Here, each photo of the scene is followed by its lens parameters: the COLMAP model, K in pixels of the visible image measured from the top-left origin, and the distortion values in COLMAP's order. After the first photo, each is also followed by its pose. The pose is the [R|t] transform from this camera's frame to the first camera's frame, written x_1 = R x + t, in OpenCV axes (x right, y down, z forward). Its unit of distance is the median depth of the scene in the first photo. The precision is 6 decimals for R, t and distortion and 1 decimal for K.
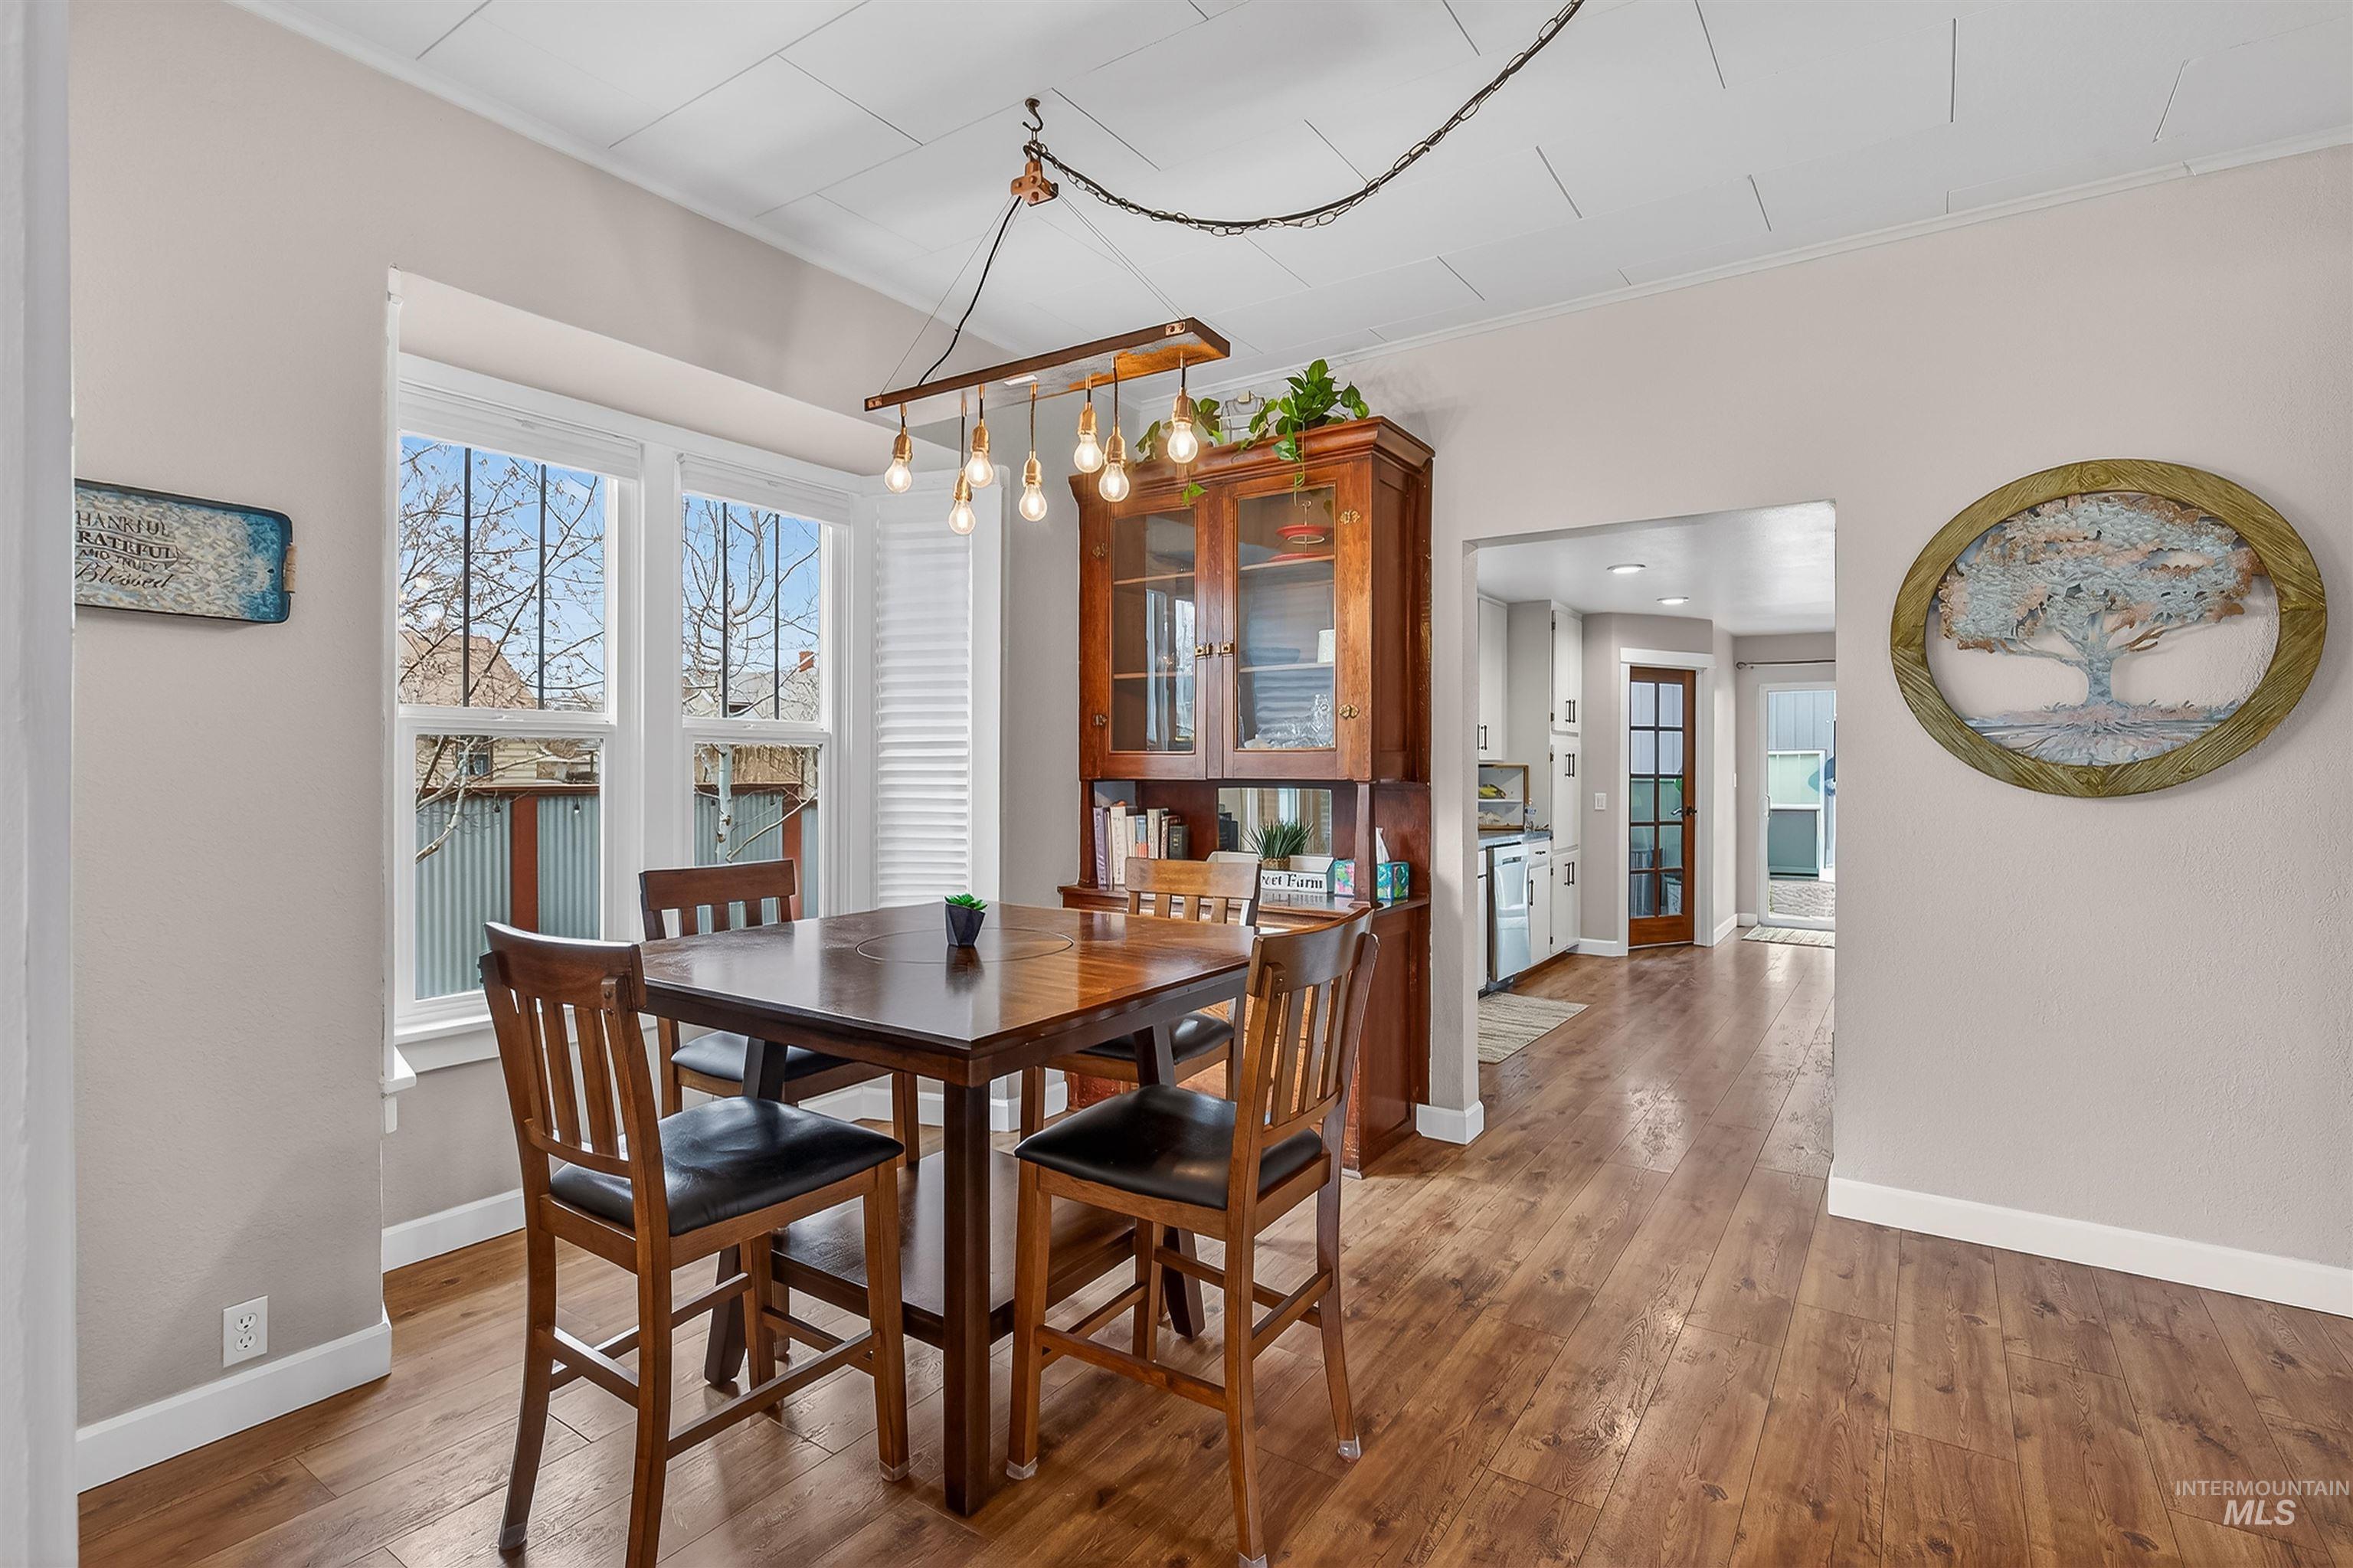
lens RADIAL K [[1115.6, 0, 1184.5], [0, 1115.6, 767.1], [0, 0, 1]] dist [-0.003124, 0.000587]
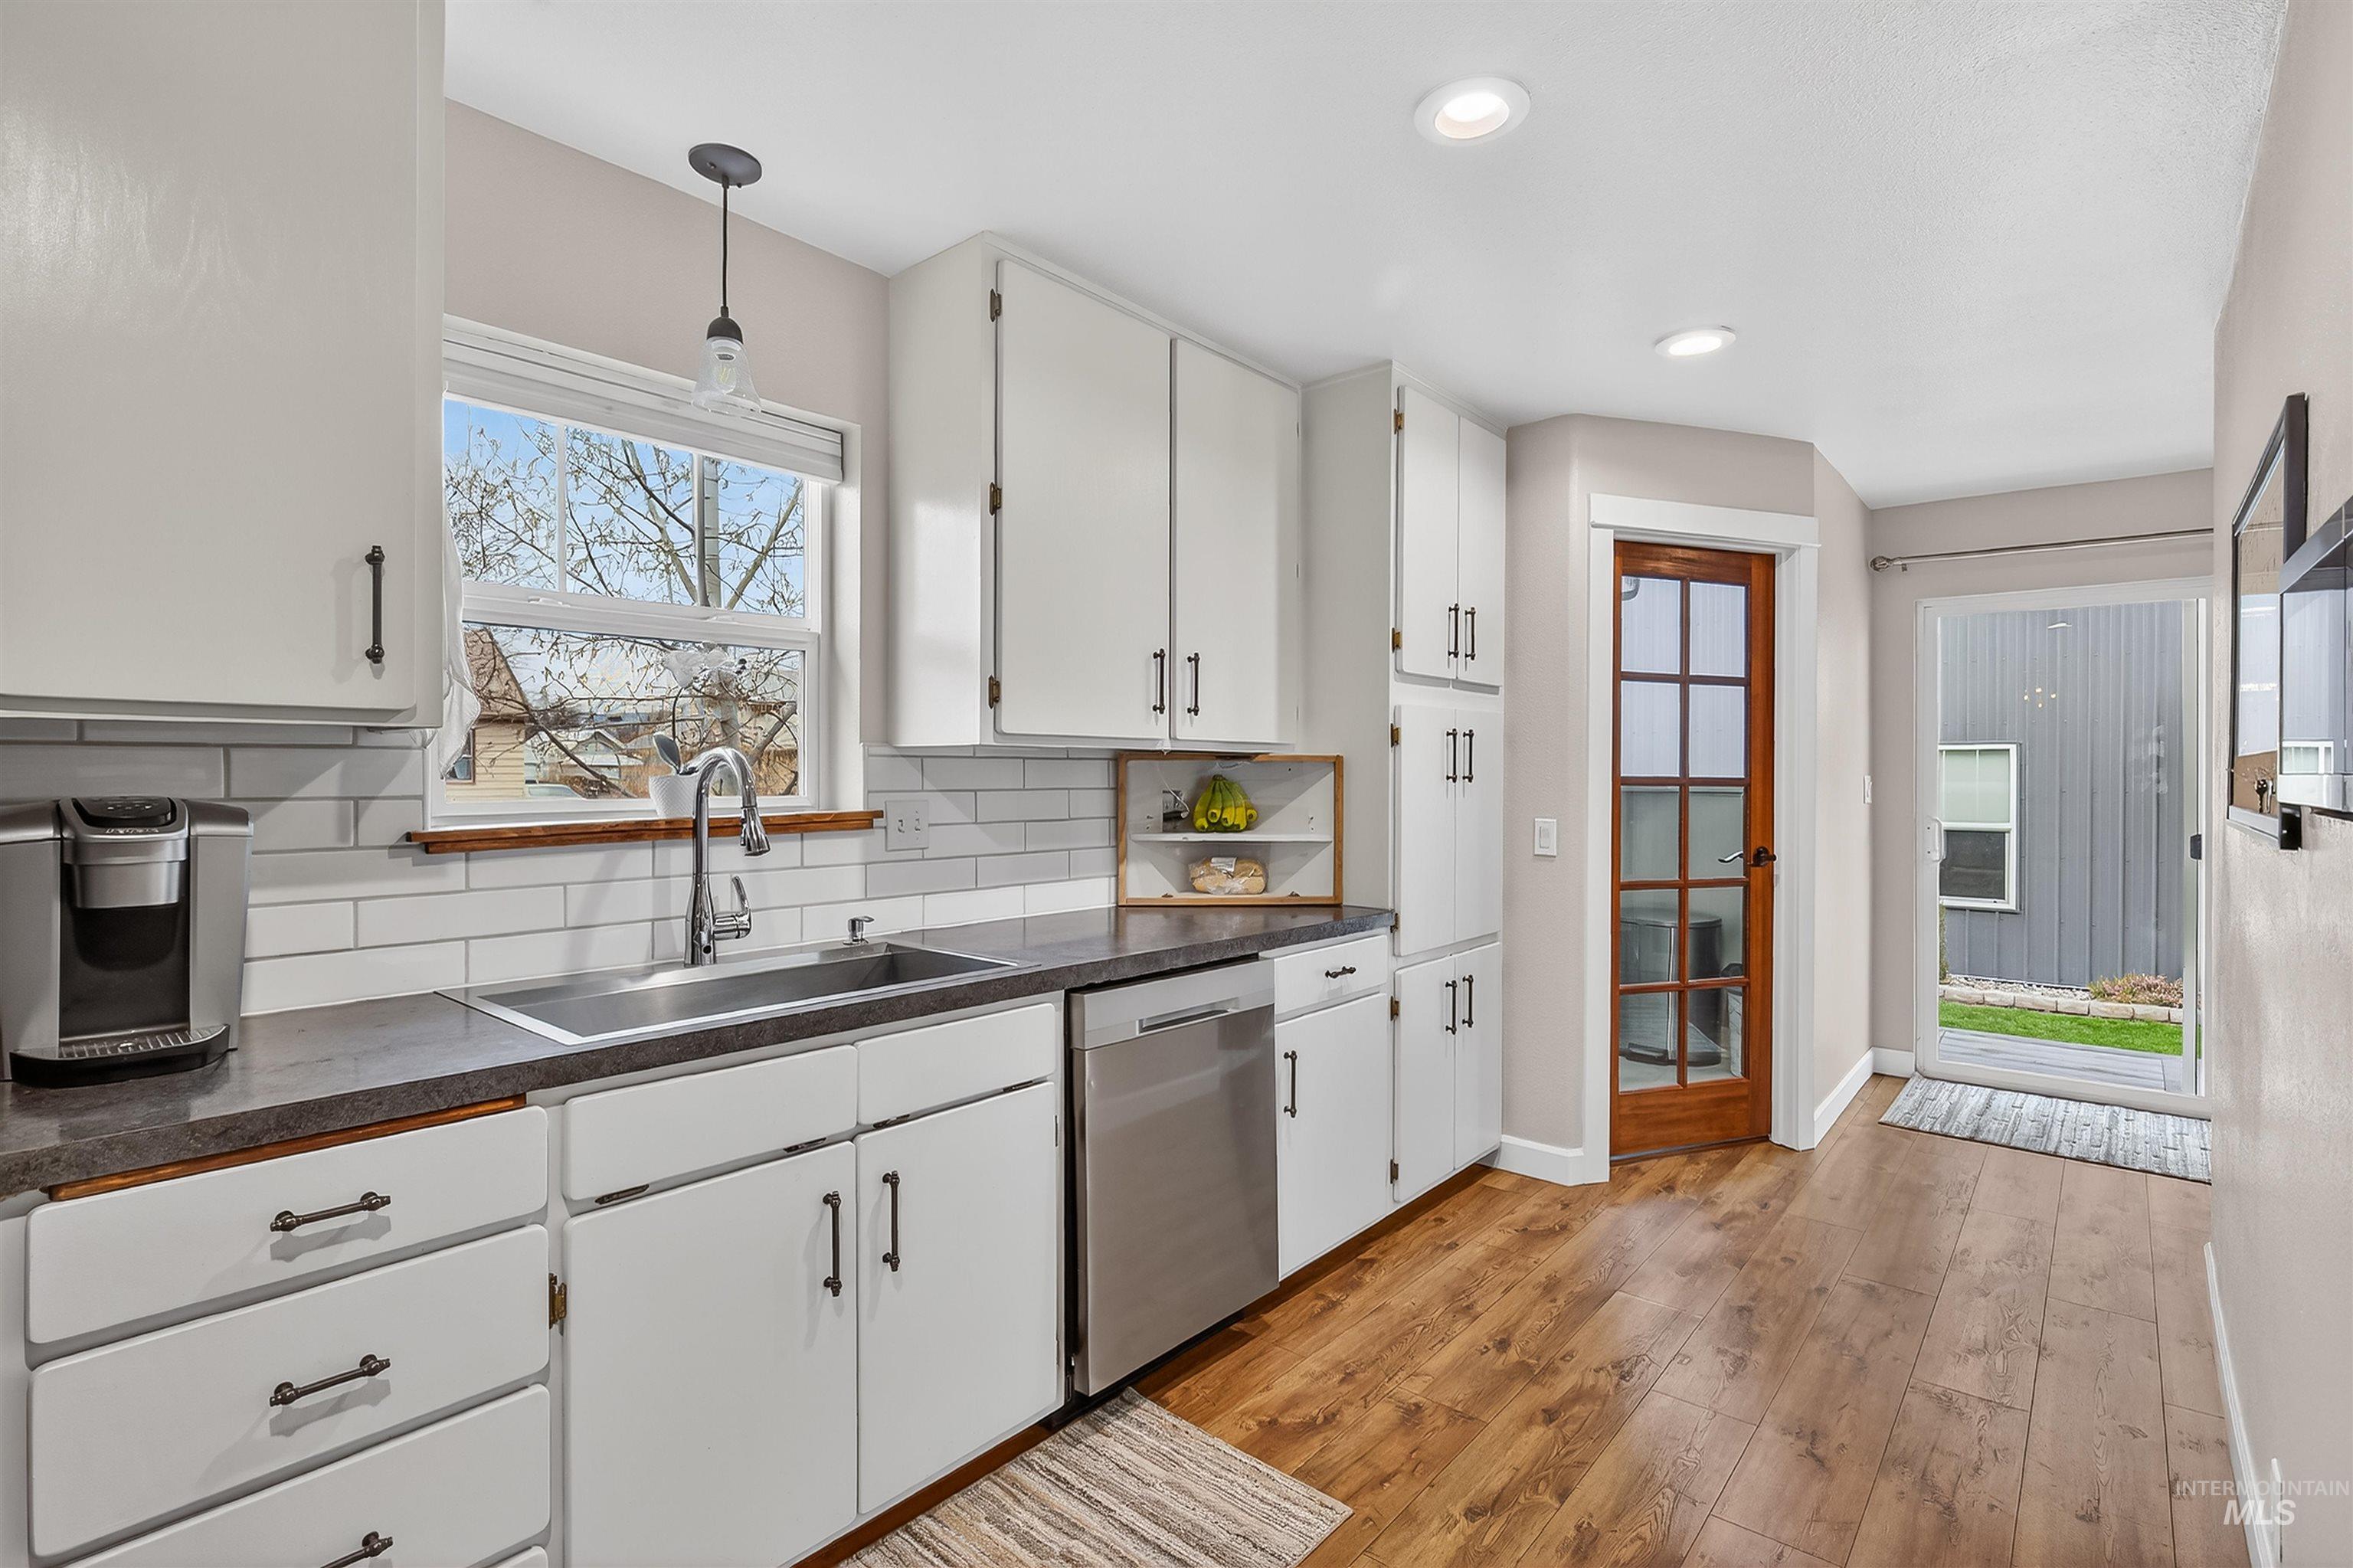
lens RADIAL K [[1115.6, 0, 1184.2], [0, 1115.6, 776.2], [0, 0, 1]] dist [-0.003124, 0.000587]
pose [[0.994375, -0.001227, -0.105914, 0.265910], [0.001170, 0.999999, -0.000601, 0.005803], [0.105915, 0.000474, 0.994375, 0.517096]]
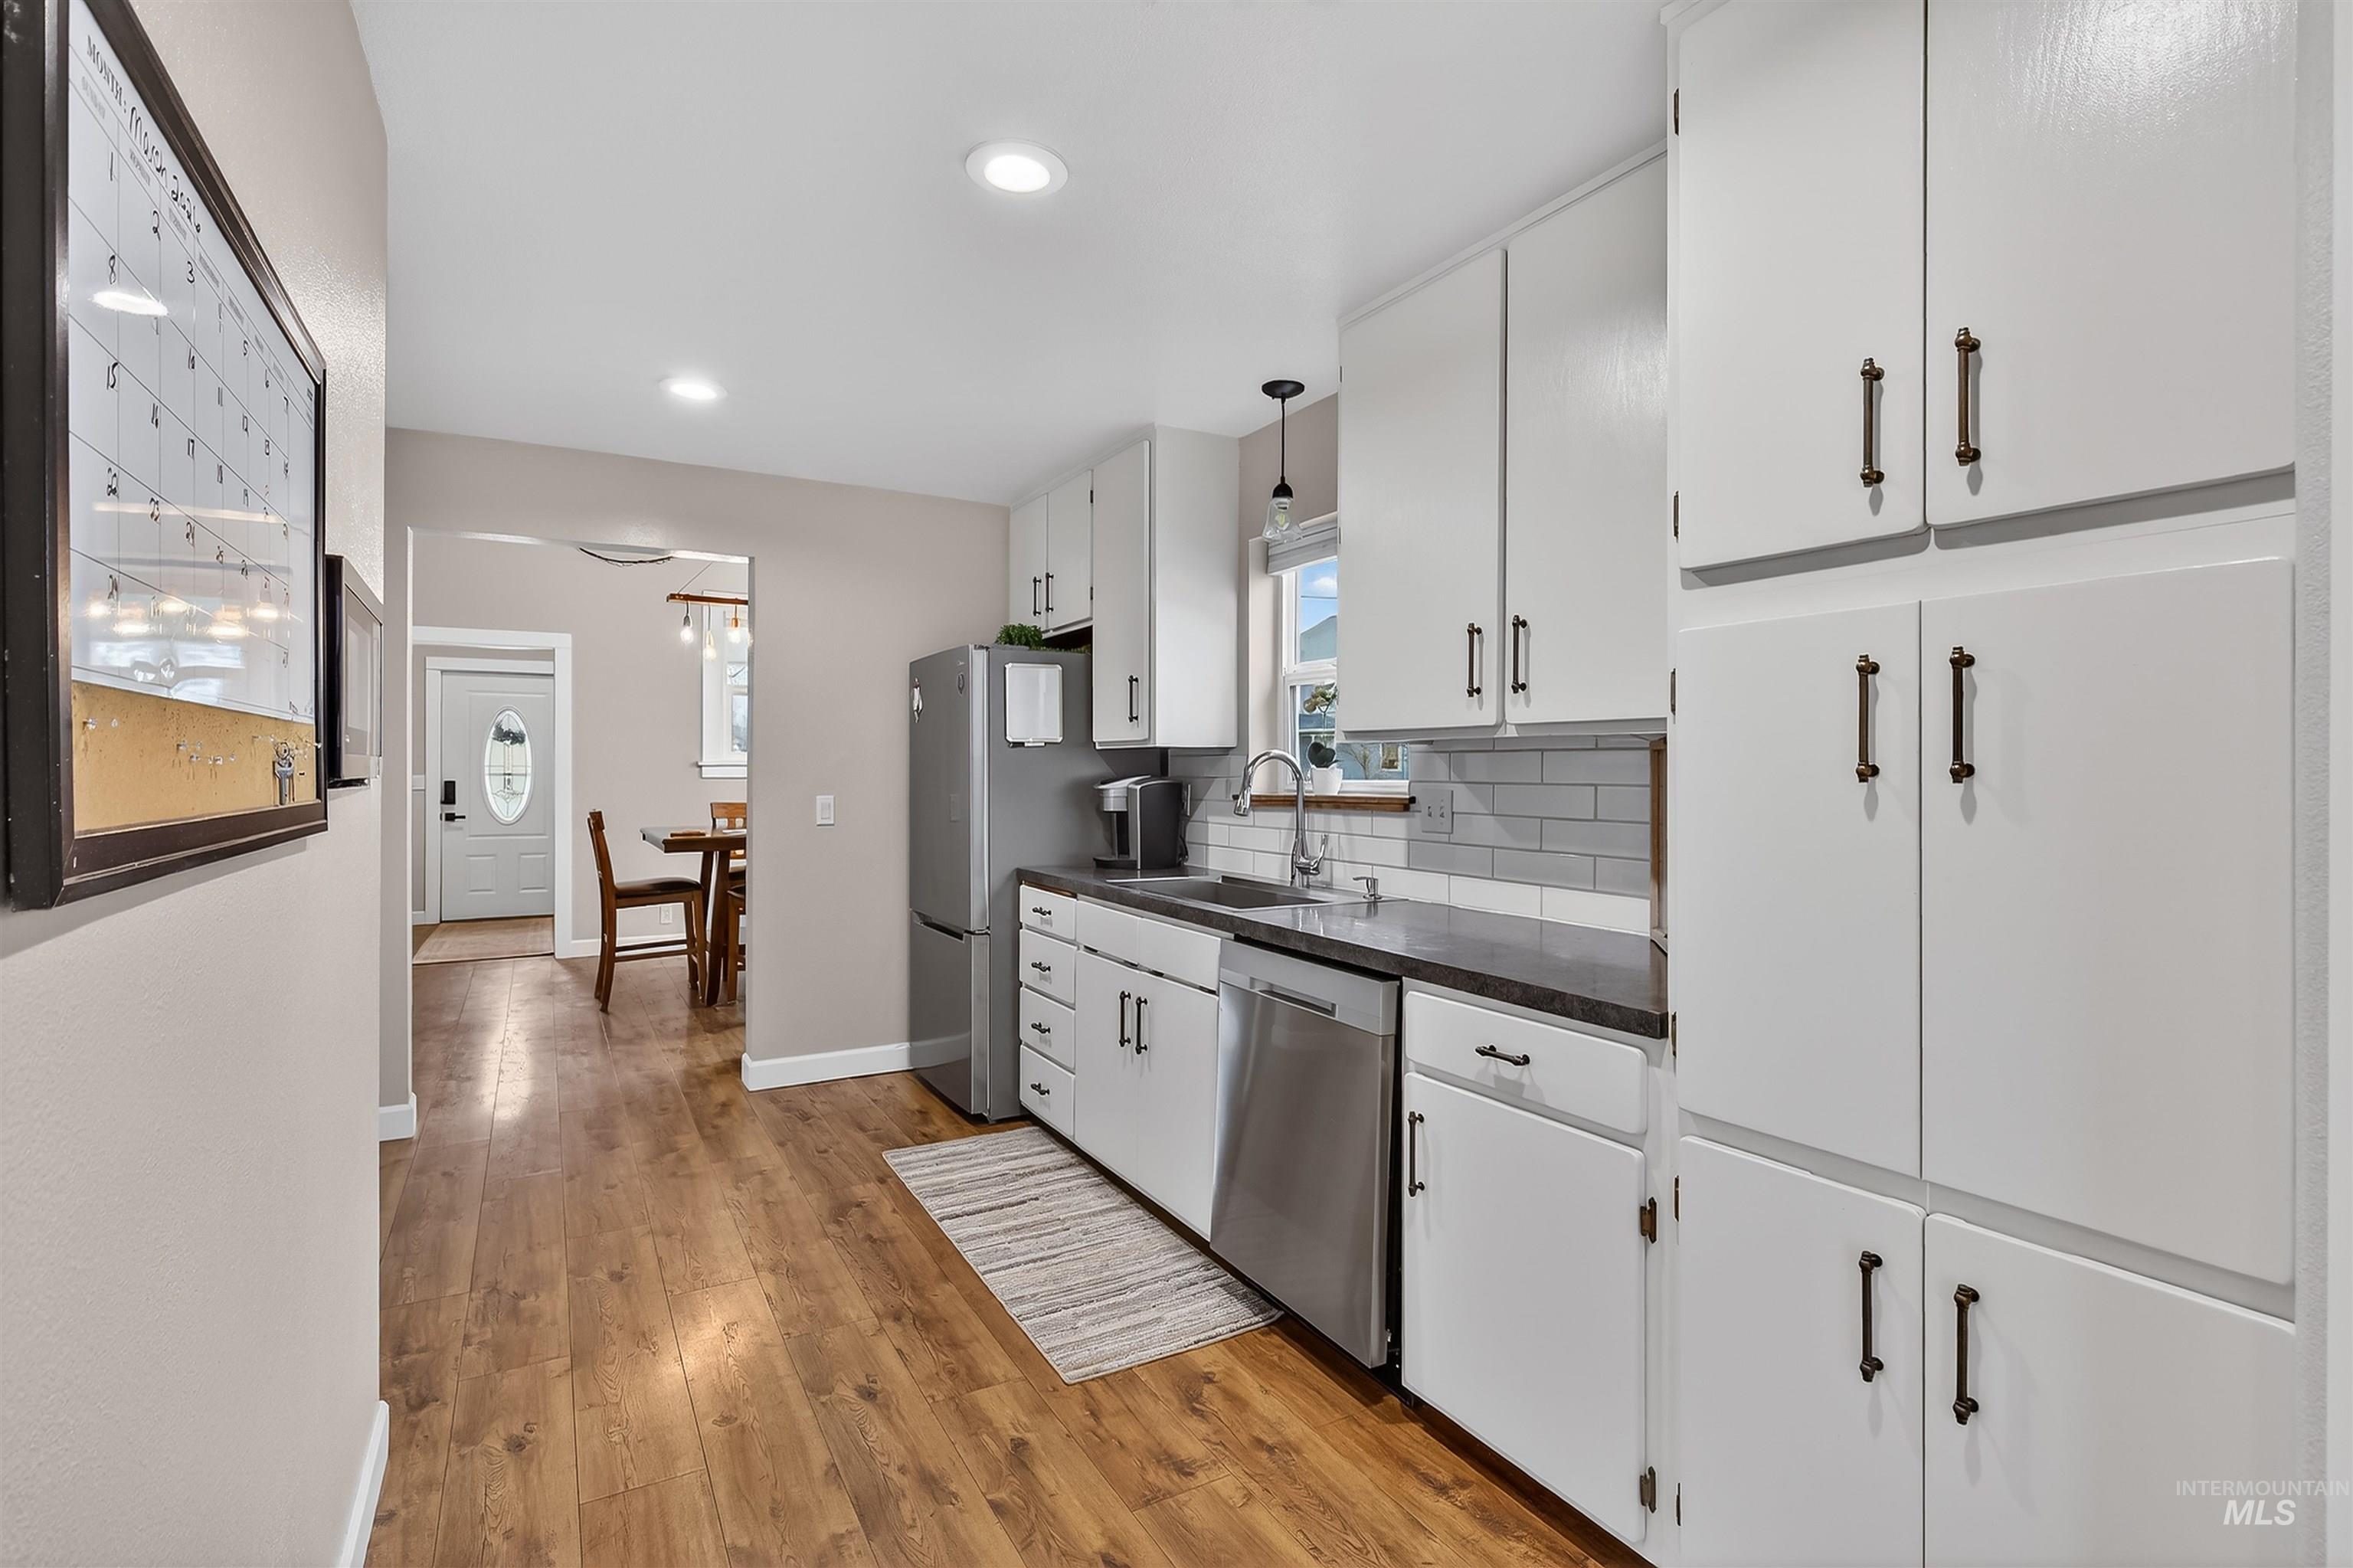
lens RADIAL K [[1115.6, 0, 1181.7], [0, 1115.6, 769.0], [0, 0, 1]] dist [-0.003124, 0.000587]
pose [[-0.443258, -0.005296, -0.896378, 0.520564], [-0.007907, 0.999967, -0.001998, 0.006944], [0.896359, 0.006202, -0.443285, 0.911975]]
